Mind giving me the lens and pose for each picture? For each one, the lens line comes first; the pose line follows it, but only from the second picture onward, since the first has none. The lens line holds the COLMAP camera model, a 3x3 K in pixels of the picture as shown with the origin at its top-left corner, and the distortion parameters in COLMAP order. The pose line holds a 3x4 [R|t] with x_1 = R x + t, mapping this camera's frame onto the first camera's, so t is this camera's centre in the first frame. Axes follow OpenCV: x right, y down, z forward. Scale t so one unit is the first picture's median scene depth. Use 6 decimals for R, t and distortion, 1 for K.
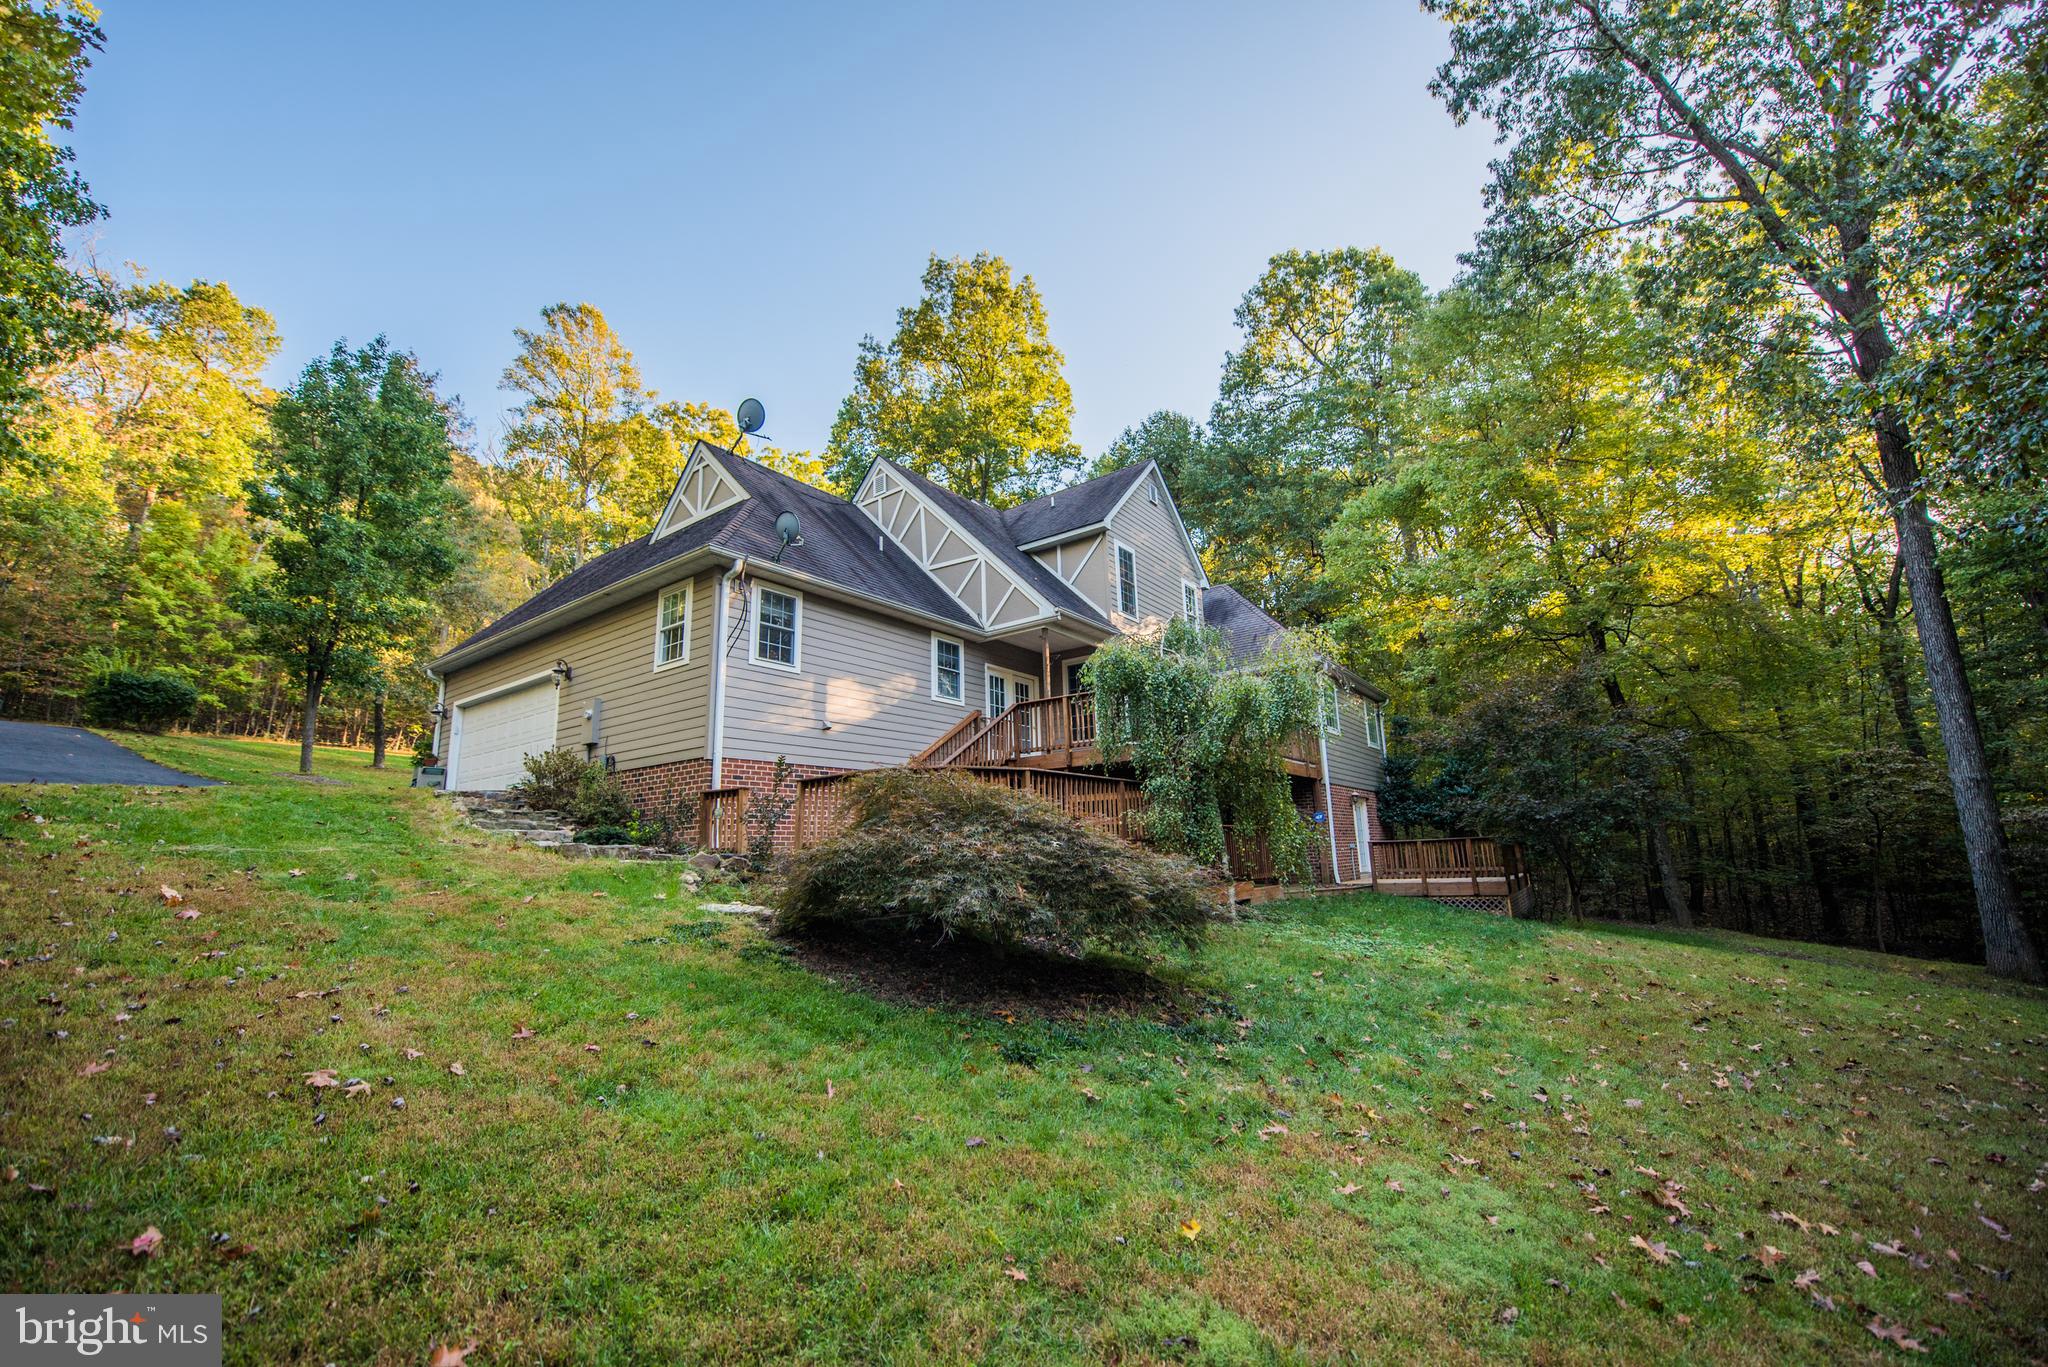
lens RADIAL K [[809.5, 0, 1019.4], [0, 809.5, 686.4], [0, 0, 1]] dist [-0.014640, -0.000405]
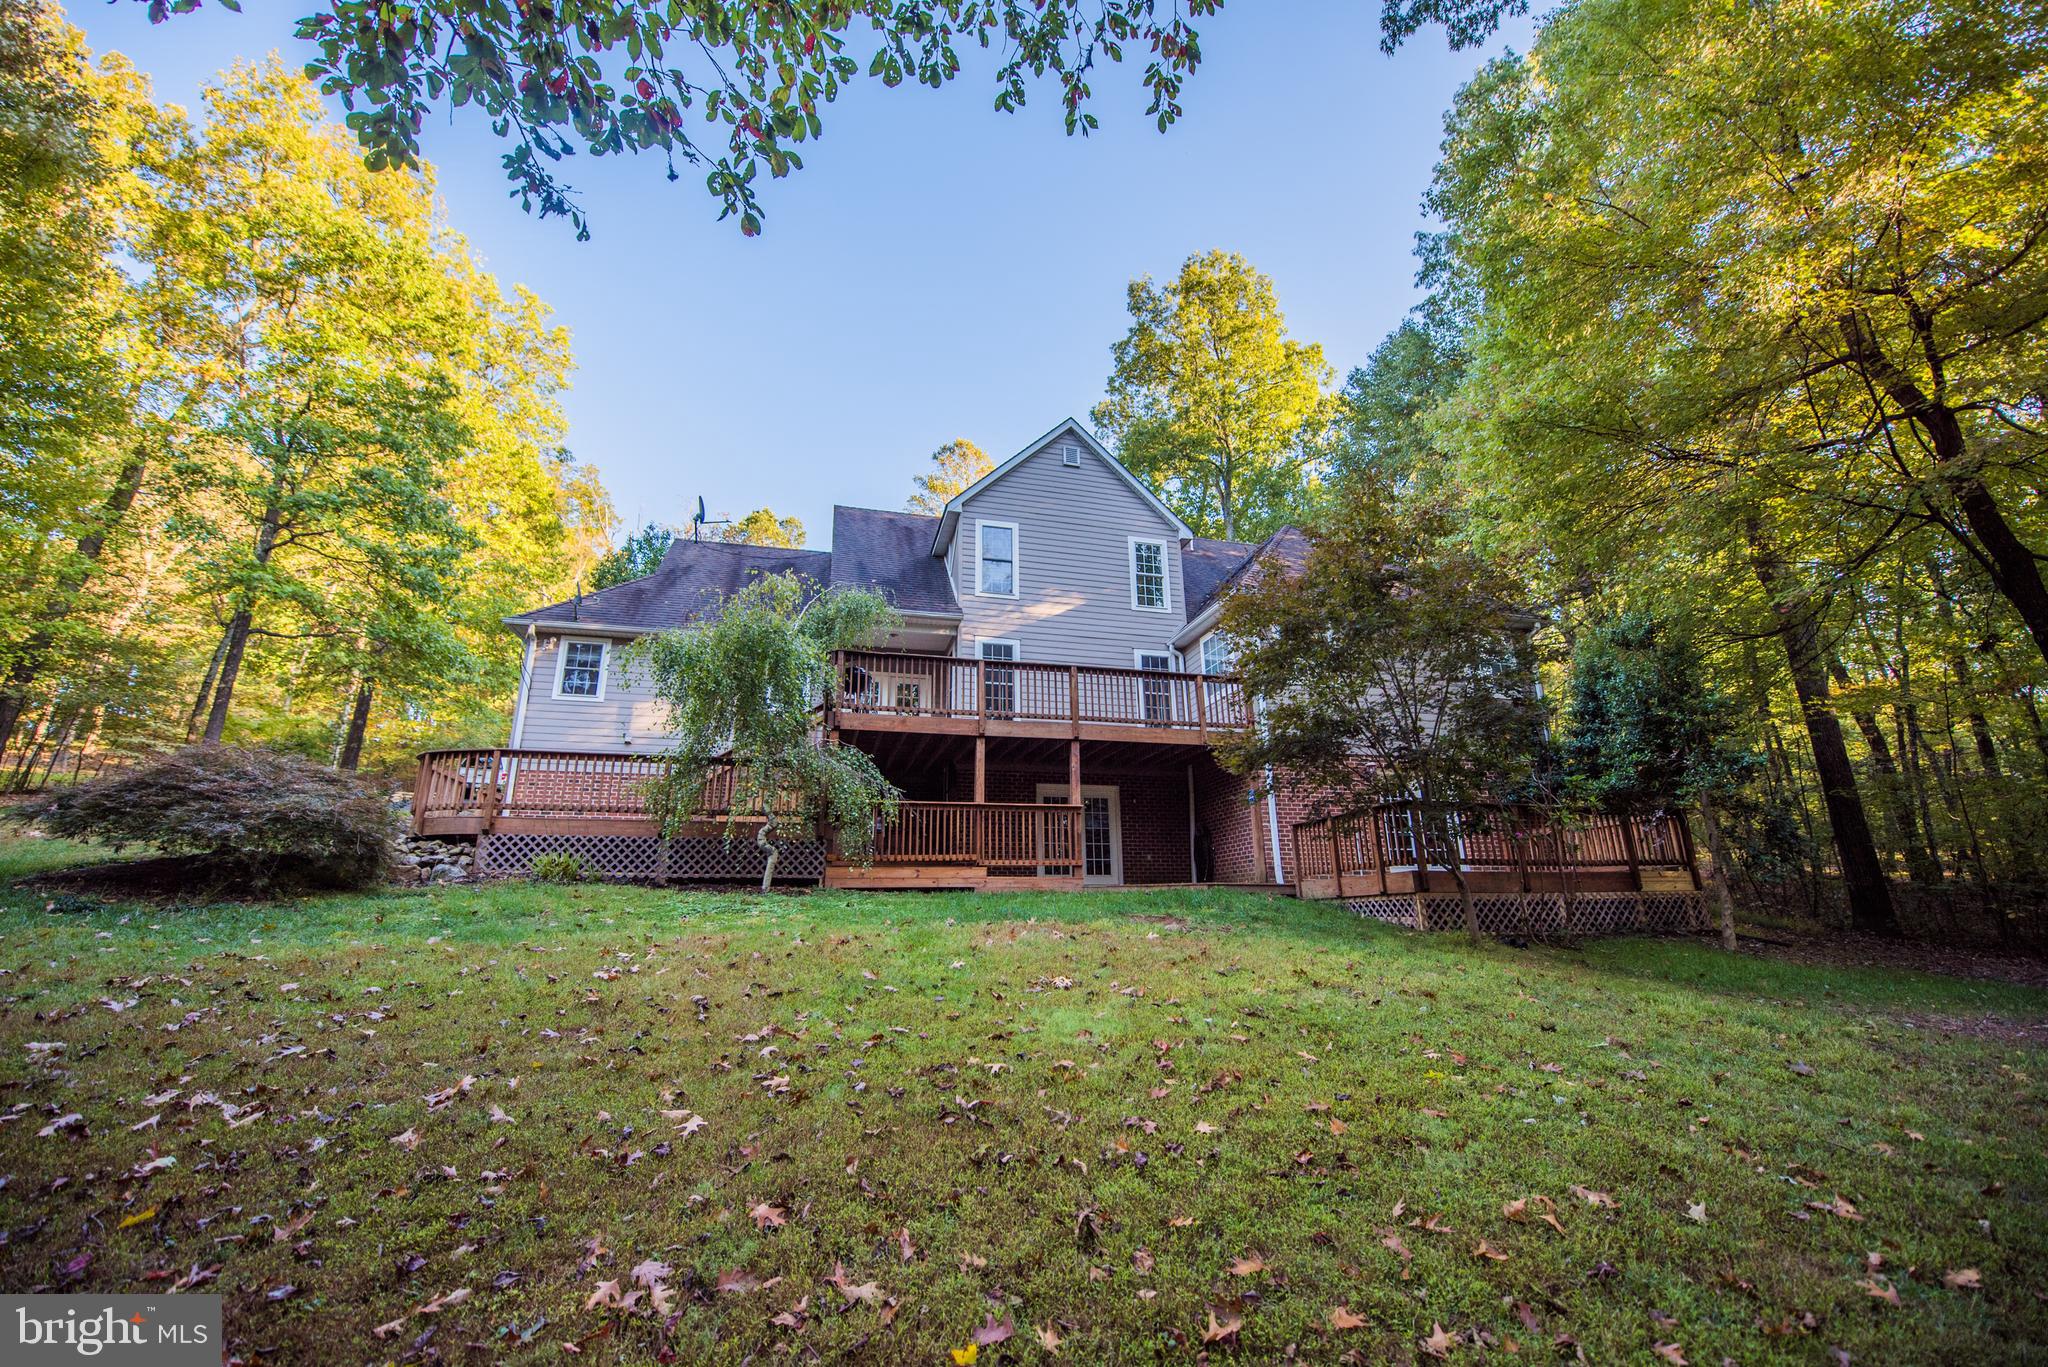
lens RADIAL K [[809.5, 0, 1027.1], [0, 809.5, 691.3], [0, 0, 1]] dist [-0.014640, -0.000405]
pose [[0.785772, -0.155083, -0.598759, 0.698596], [0.119046, 0.987877, -0.099638, 0.118462], [0.606952, 0.007013, 0.794707, 0.286193]]
